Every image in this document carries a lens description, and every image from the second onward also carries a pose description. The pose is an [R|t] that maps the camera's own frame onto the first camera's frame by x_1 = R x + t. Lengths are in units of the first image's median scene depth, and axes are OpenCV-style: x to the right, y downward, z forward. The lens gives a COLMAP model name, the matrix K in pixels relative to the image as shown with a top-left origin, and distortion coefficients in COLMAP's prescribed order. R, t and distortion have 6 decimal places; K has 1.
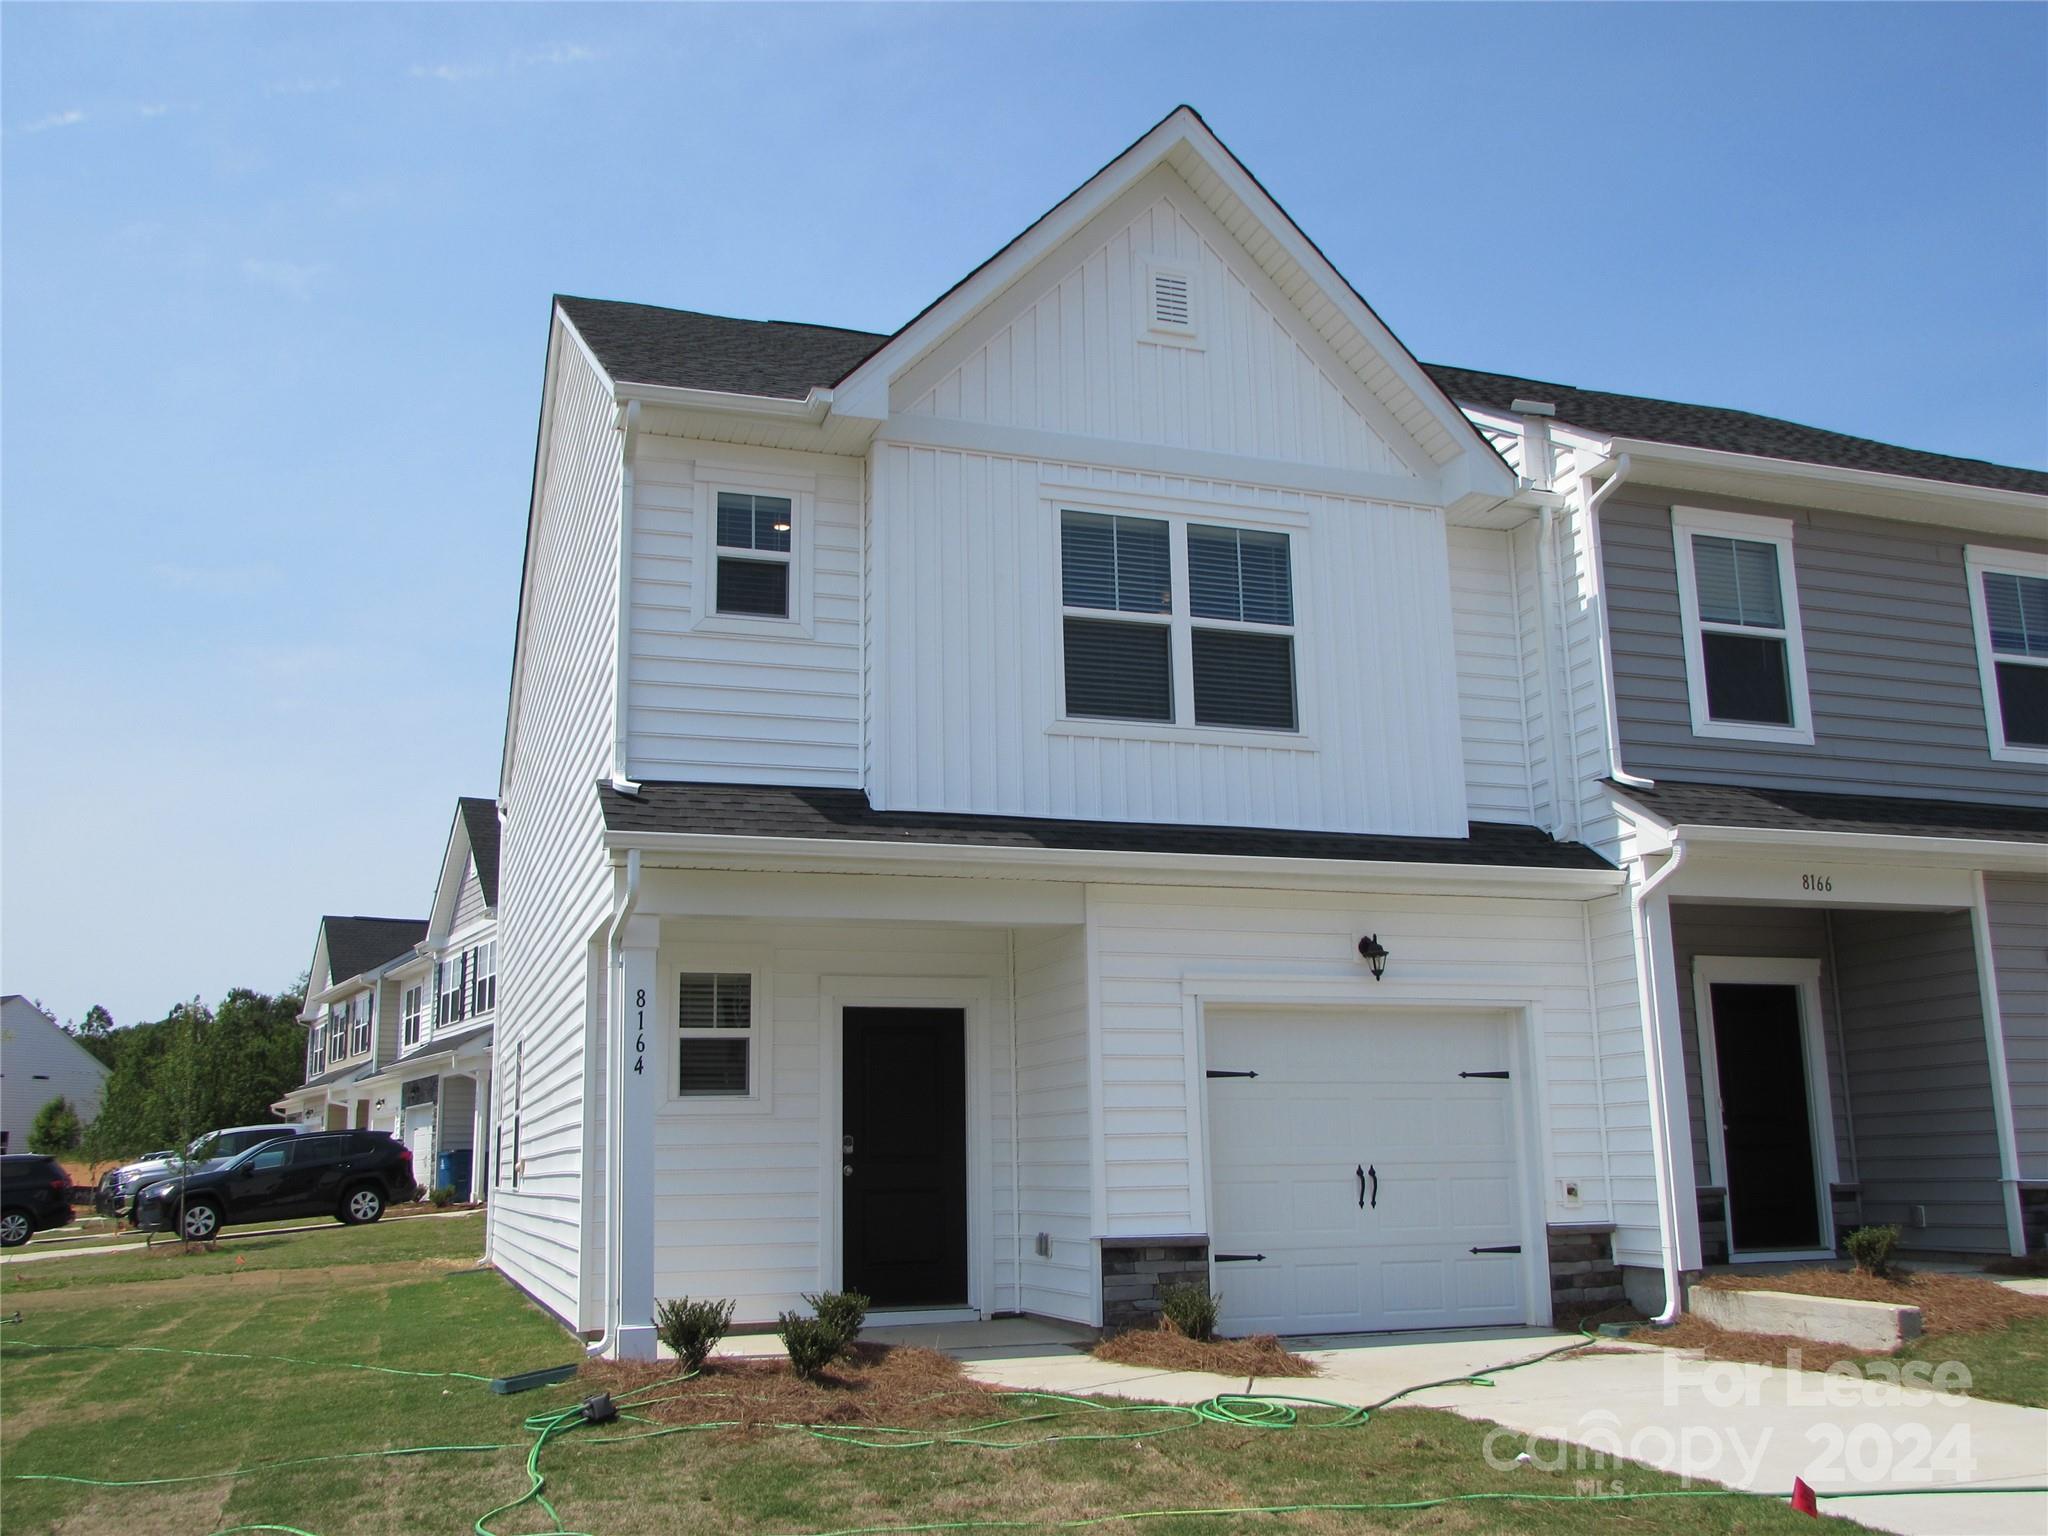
lens RADIAL K [[1806.0, 0, 1024.0], [0, 1806.0, 768.0], [0, 0, 1]] dist [-0.047130, -0.013624]
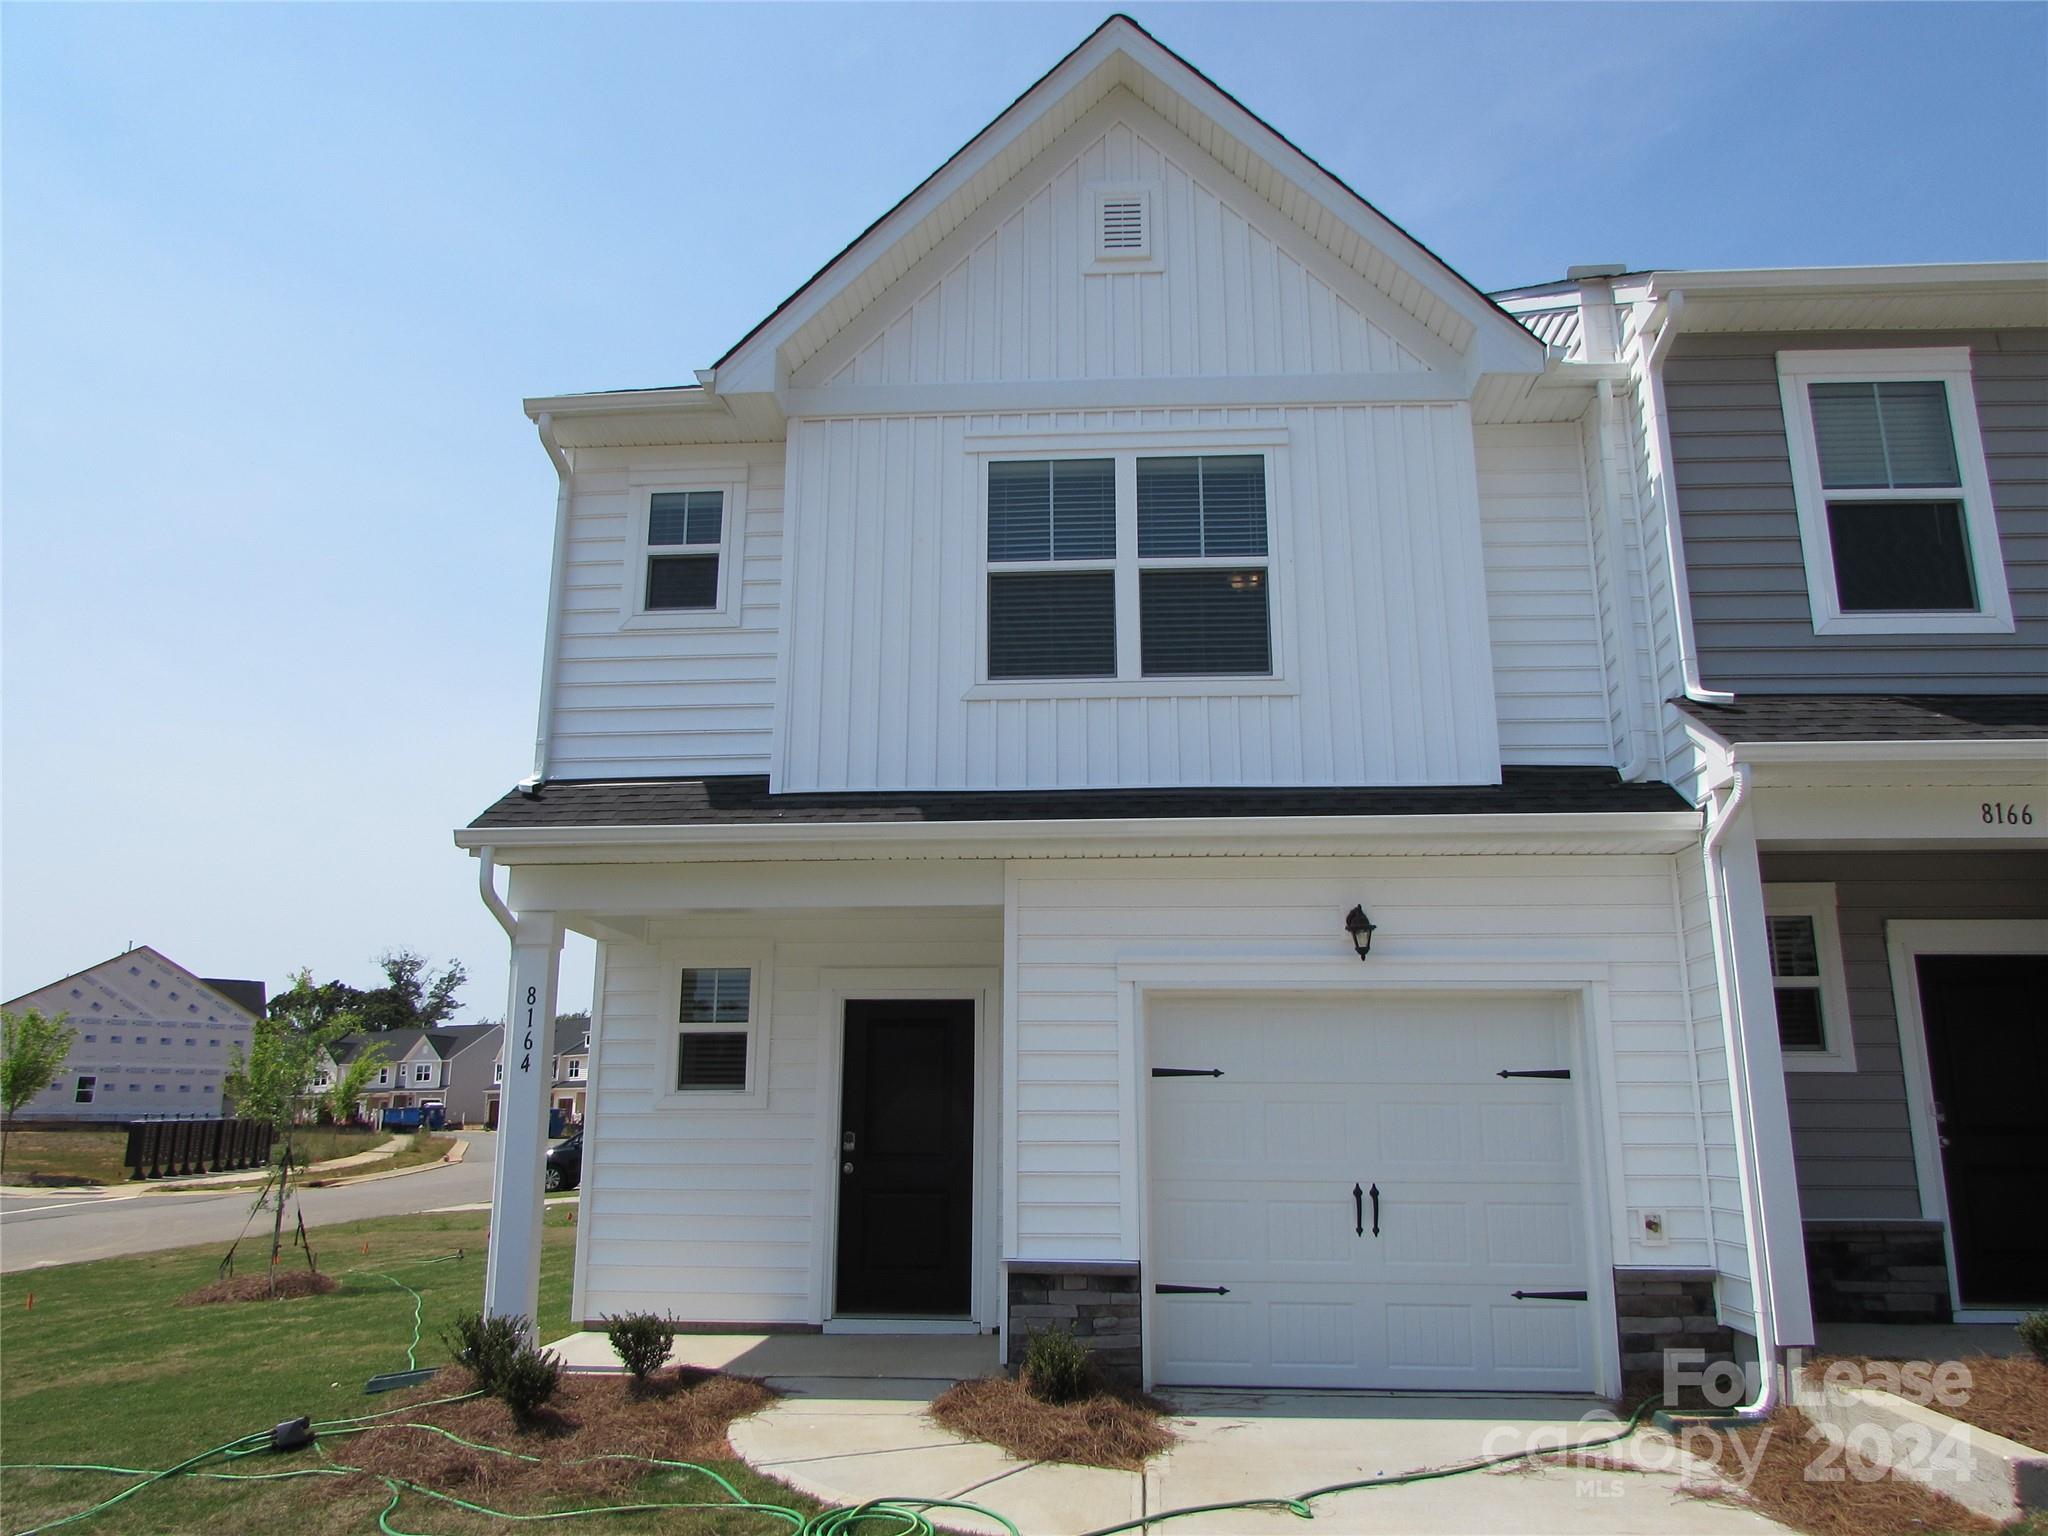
lens RADIAL K [[1434.8, 0, 1024.0], [0, 1434.8, 768.0], [0, 0, 1]] dist [-0.042324, 0.010323]
pose [[0.921726, -0.073969, -0.380722, 0.303285], [0.063254, 0.997171, -0.040599, 0.045161], [0.382648, 0.013339, 0.923798, 0.321626]]
